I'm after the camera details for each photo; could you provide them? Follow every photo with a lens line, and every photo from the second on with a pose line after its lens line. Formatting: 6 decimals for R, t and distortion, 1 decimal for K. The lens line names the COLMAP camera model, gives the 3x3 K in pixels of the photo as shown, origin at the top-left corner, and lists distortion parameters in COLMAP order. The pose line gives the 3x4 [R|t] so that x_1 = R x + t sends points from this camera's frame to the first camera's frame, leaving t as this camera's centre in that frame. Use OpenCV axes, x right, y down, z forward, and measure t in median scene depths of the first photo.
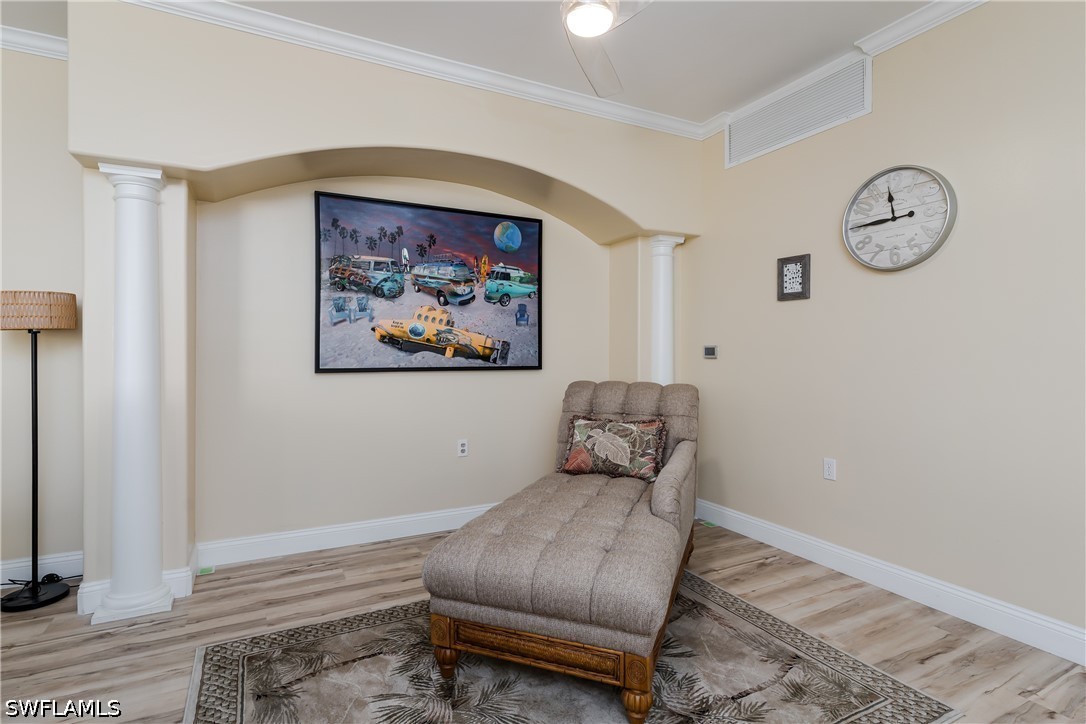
lens RADIAL K [[550.7, 0, 534.3], [0, 550.7, 354.9], [0, 0, 1]] dist [-0.001135, -0.004642]
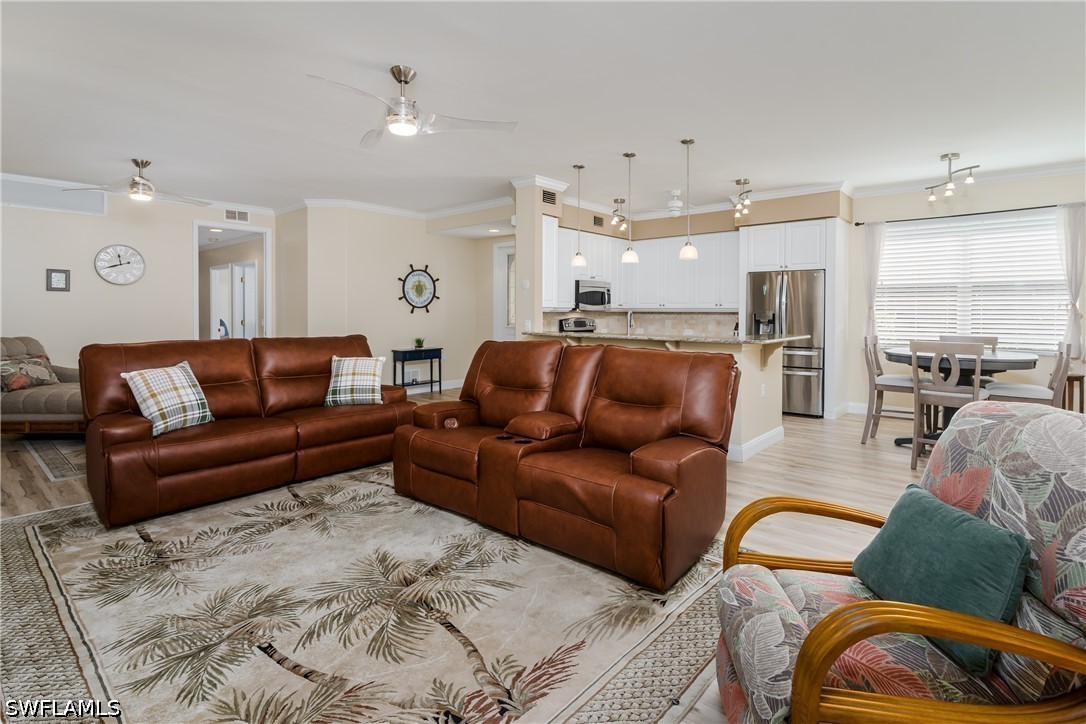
lens RADIAL K [[550.7, 0, 528.6], [0, 550.7, 313.3], [0, 0, 1]] dist [-0.001135, -0.004642]
pose [[-0.346050, -0.004758, 0.938204, -1.757463], [0.000535, 0.999986, 0.005269, -0.027635], [-0.938216, 0.002326, -0.346042, 0.091898]]
